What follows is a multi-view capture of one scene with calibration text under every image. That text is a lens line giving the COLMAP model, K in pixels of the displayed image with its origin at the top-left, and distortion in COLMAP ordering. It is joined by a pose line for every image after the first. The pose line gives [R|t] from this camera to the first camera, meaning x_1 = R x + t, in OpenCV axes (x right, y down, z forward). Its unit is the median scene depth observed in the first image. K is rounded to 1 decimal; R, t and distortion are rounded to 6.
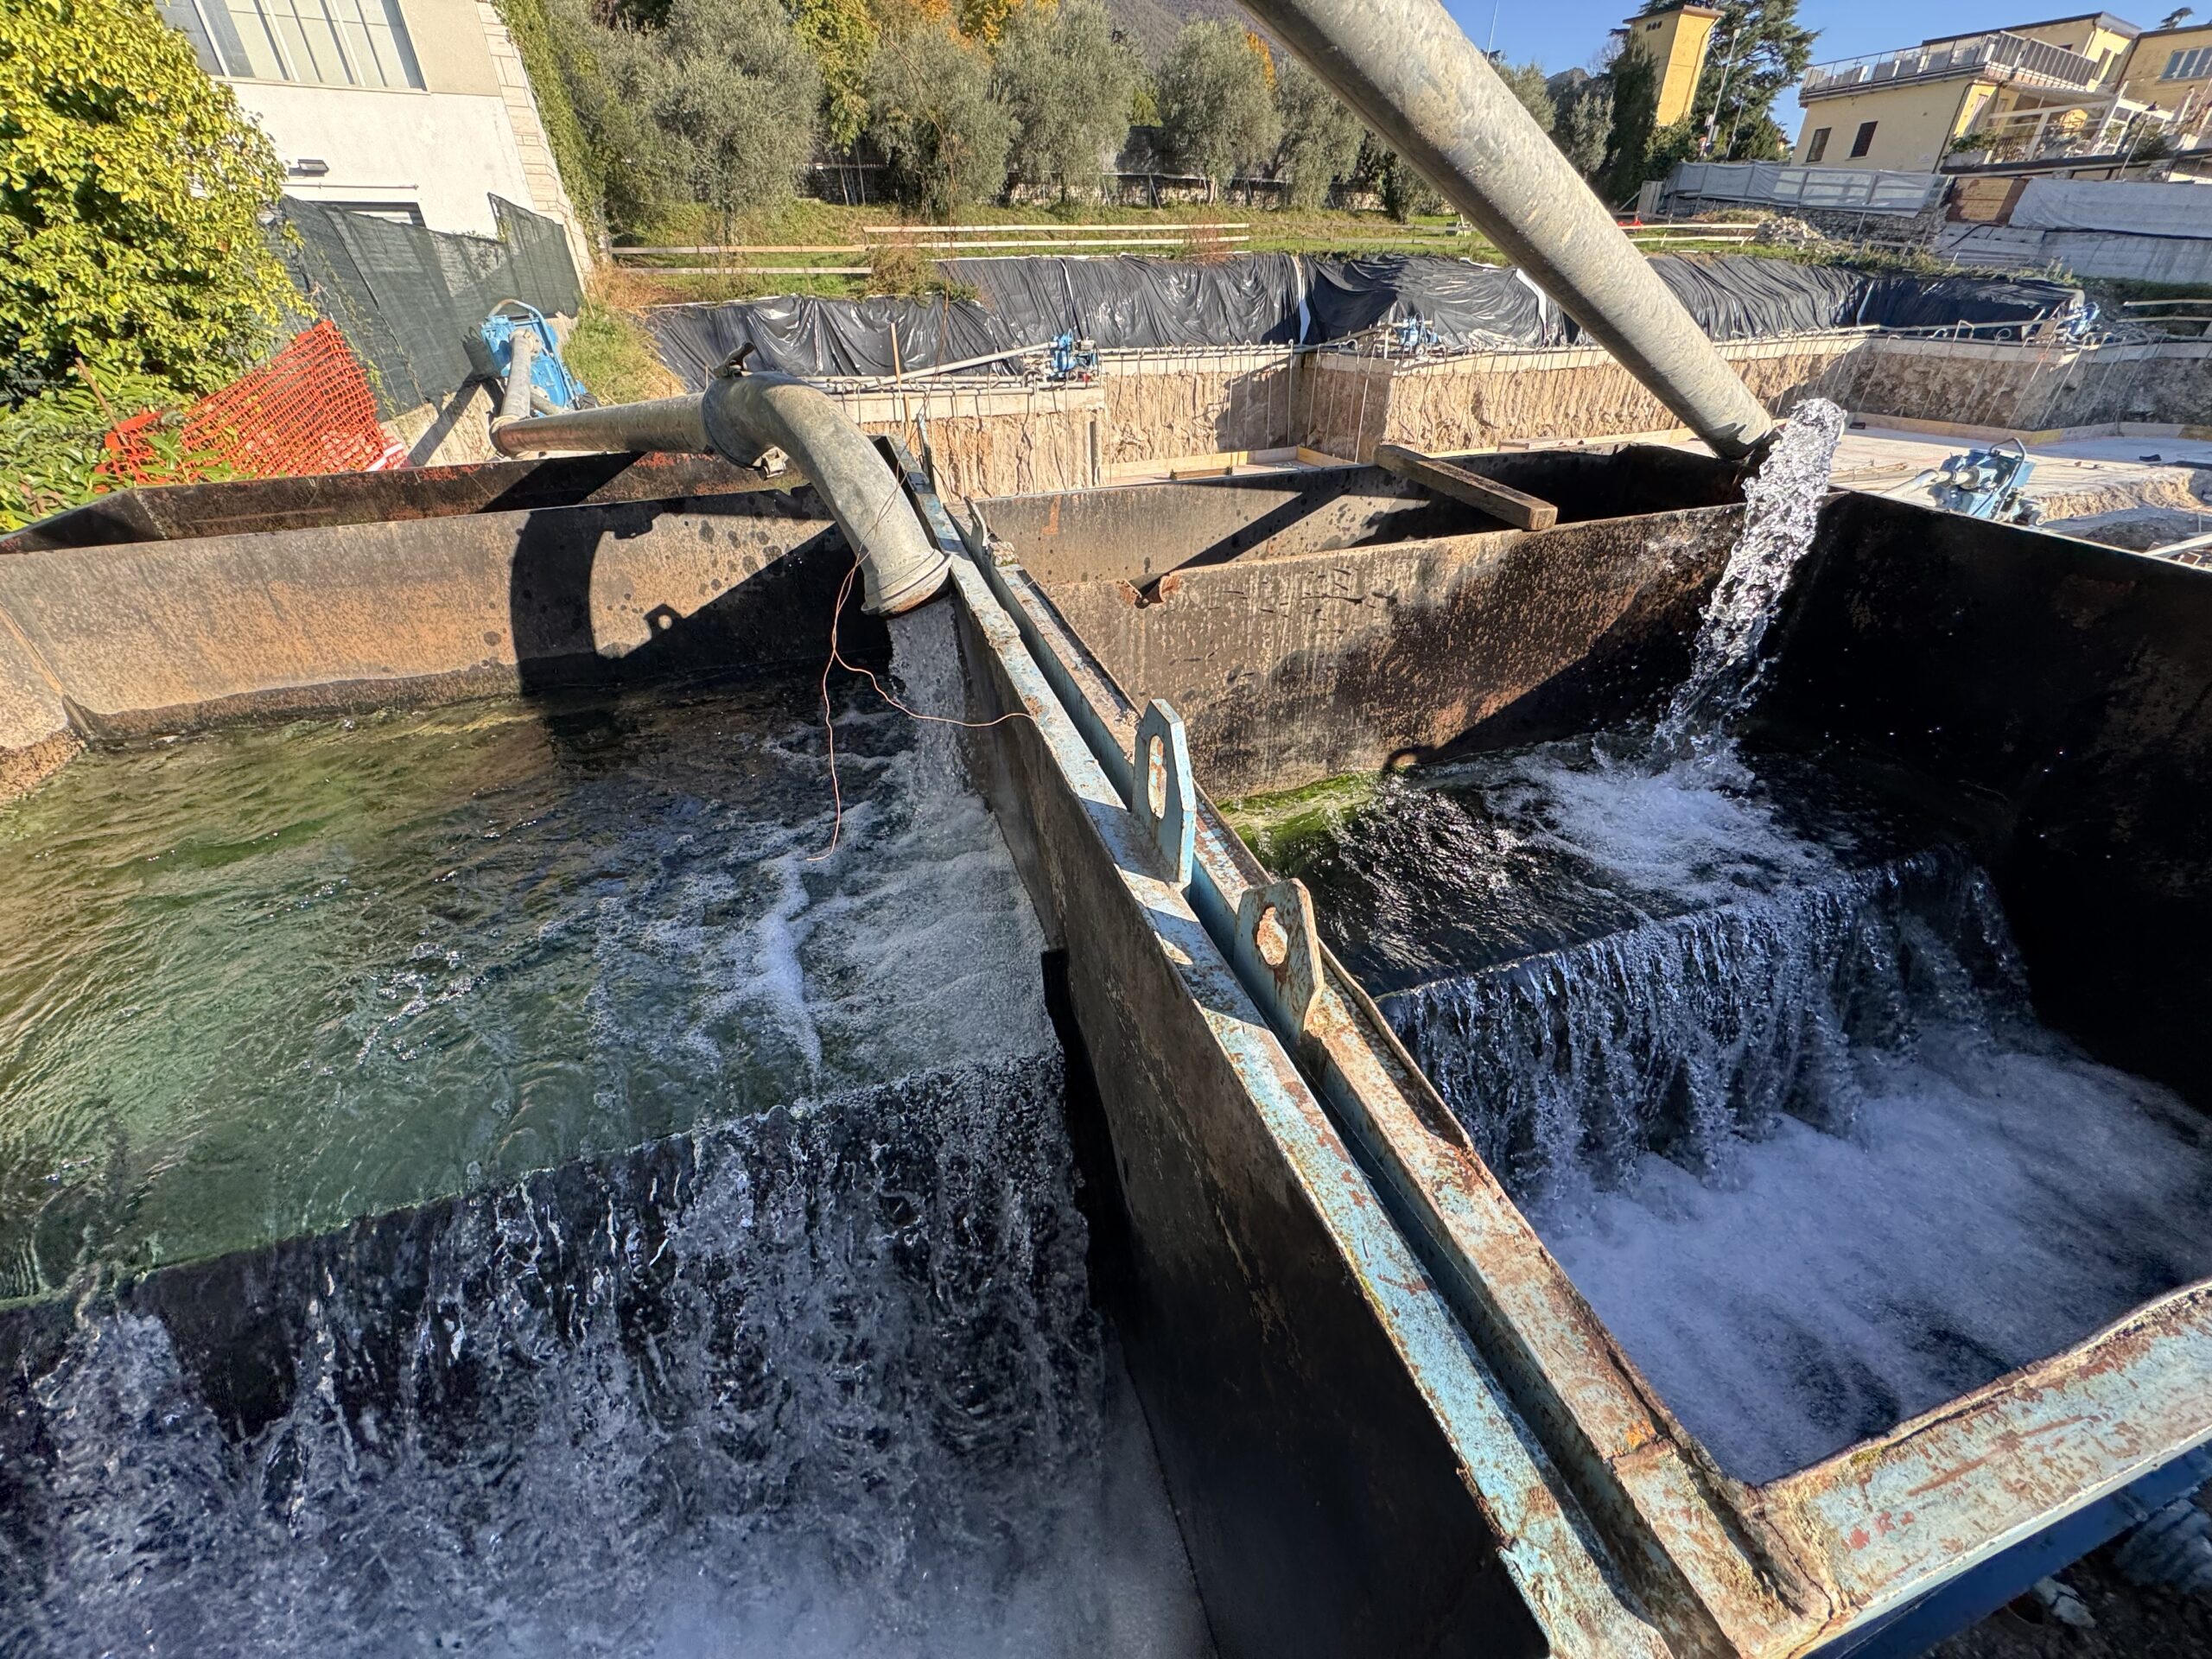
lens RADIAL K [[880.0, 0, 1106.0], [0, 880.0, 829.5], [0, 0, 1]] dist [-0.002594, 0.000068]
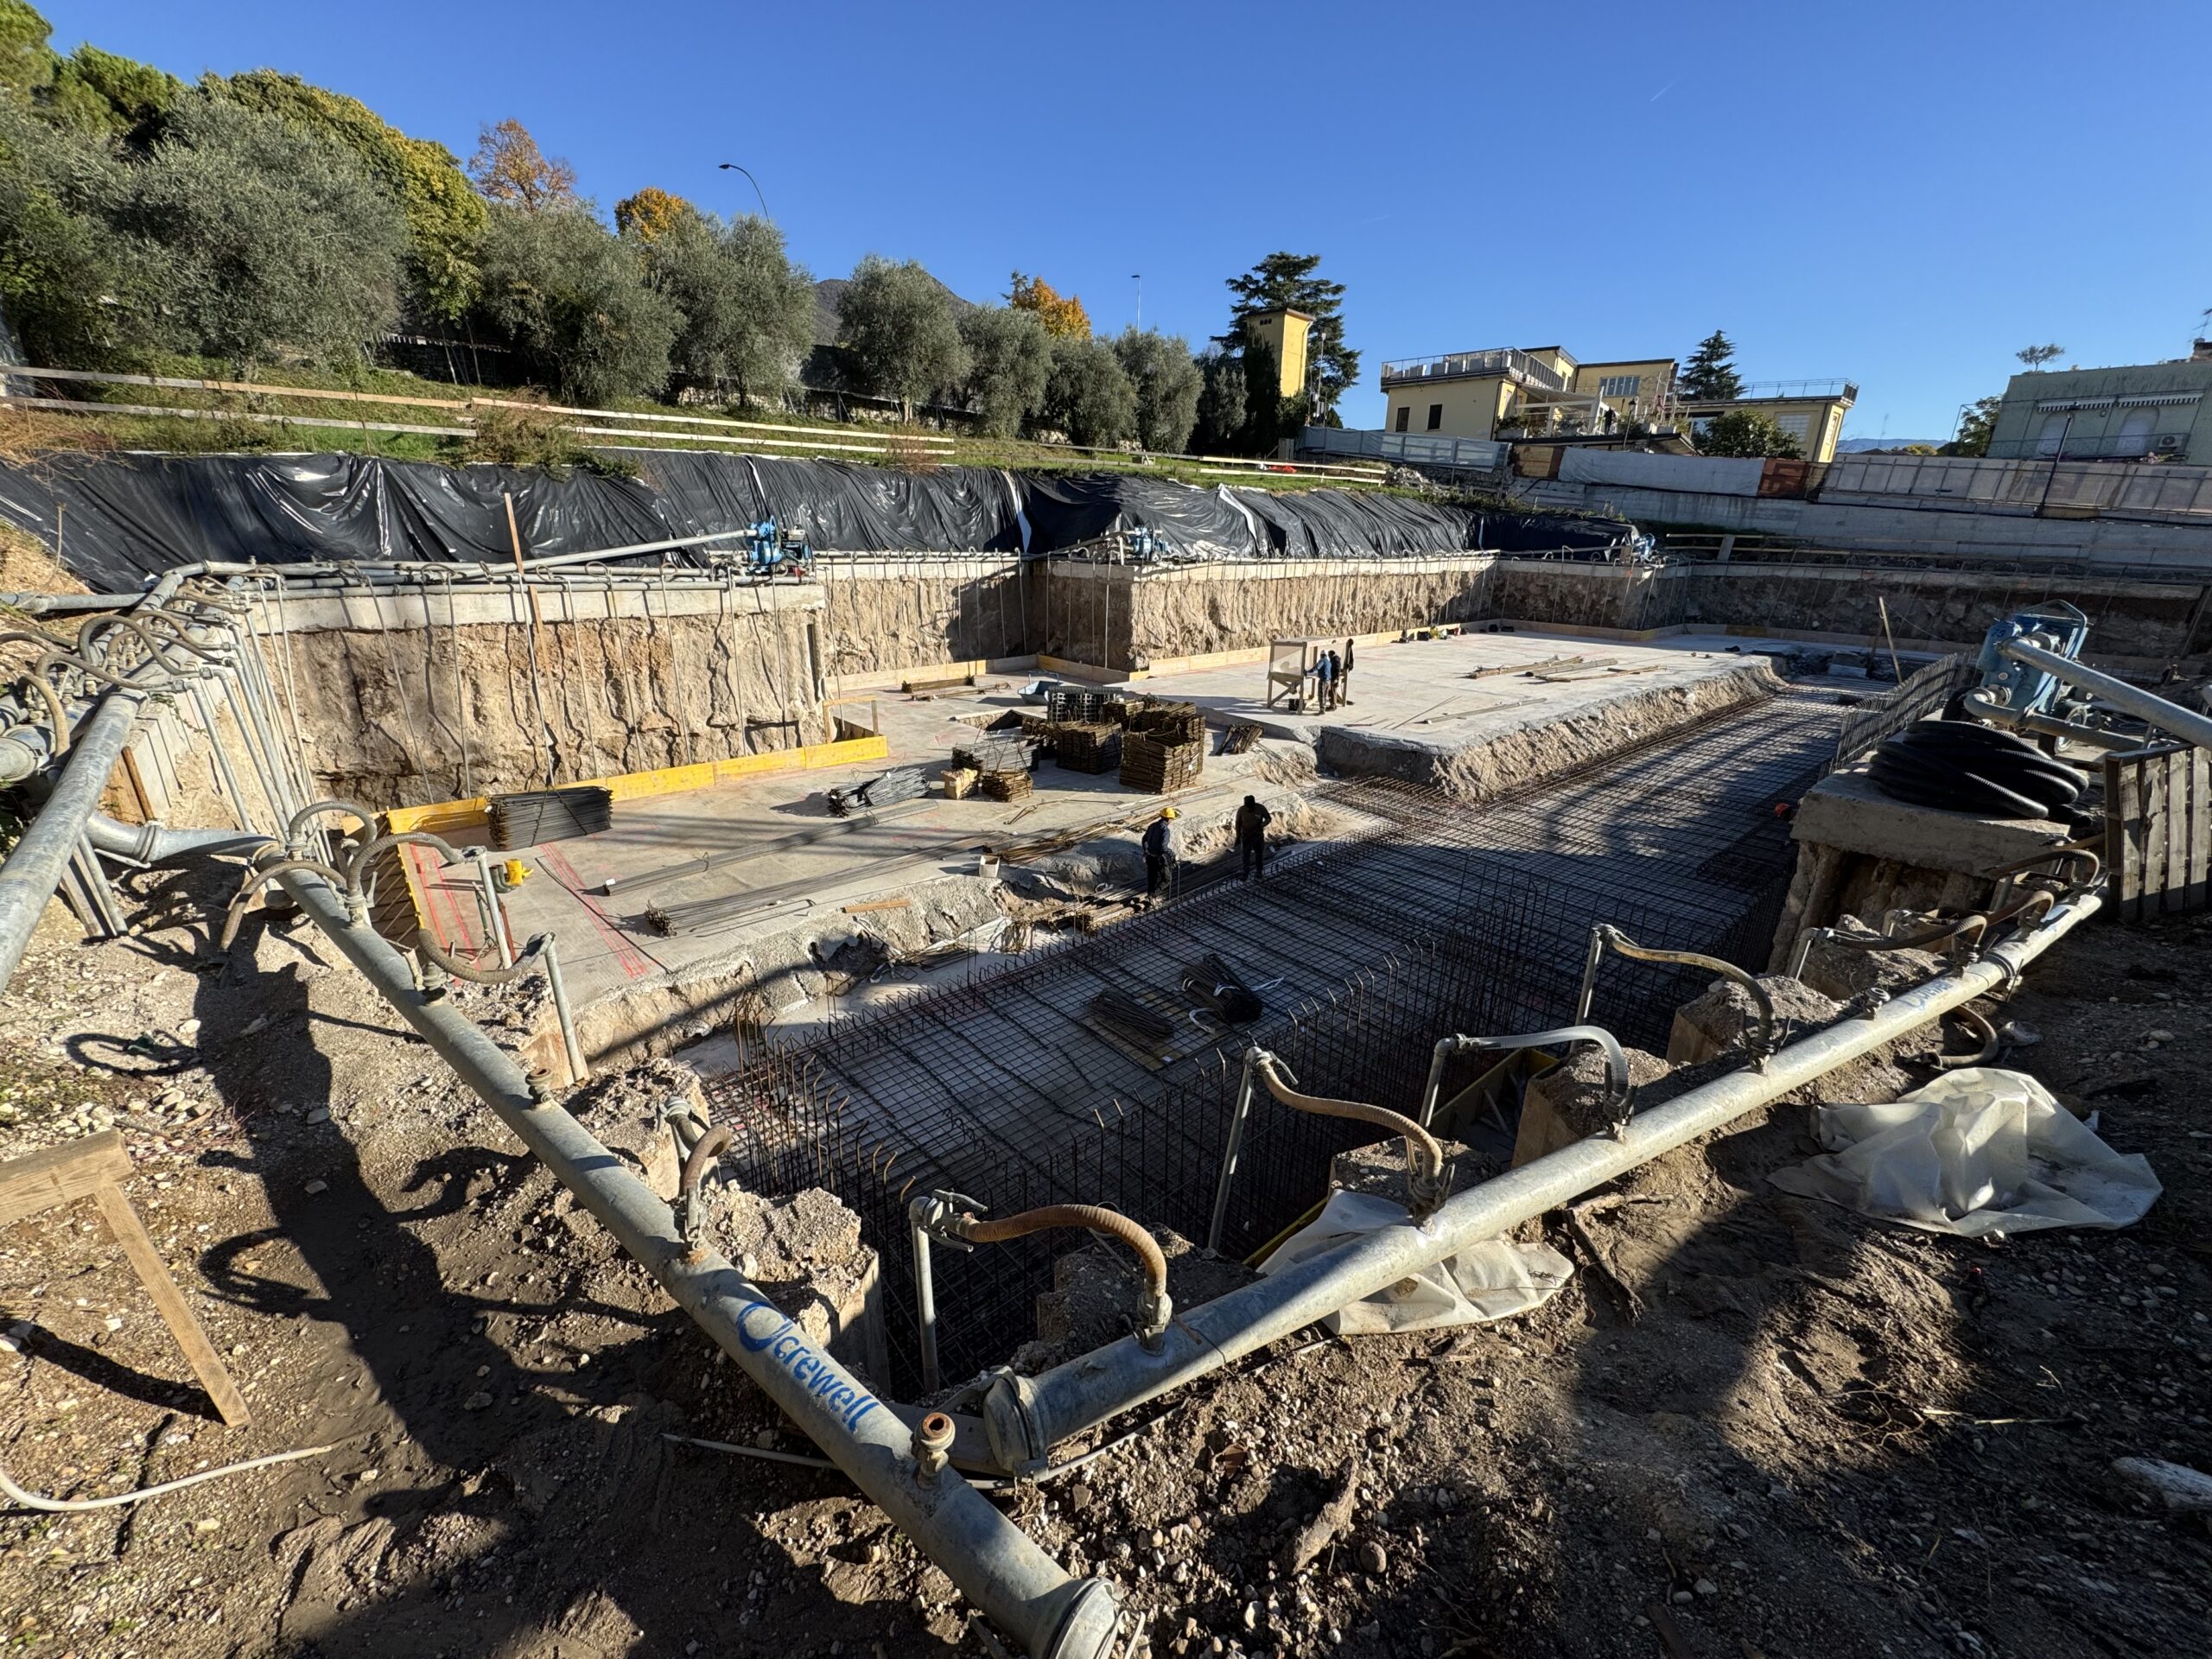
lens RADIAL K [[880.0, 0, 1106.0], [0, 880.0, 829.5], [0, 0, 1]] dist [-0.002594, 0.000068]
pose [[0.943450, -0.081073, 0.321449, -0.024810], [0.150700, 0.968543, -0.198026, -0.067398], [-0.295282, 0.235270, 0.925989, 0.175999]]
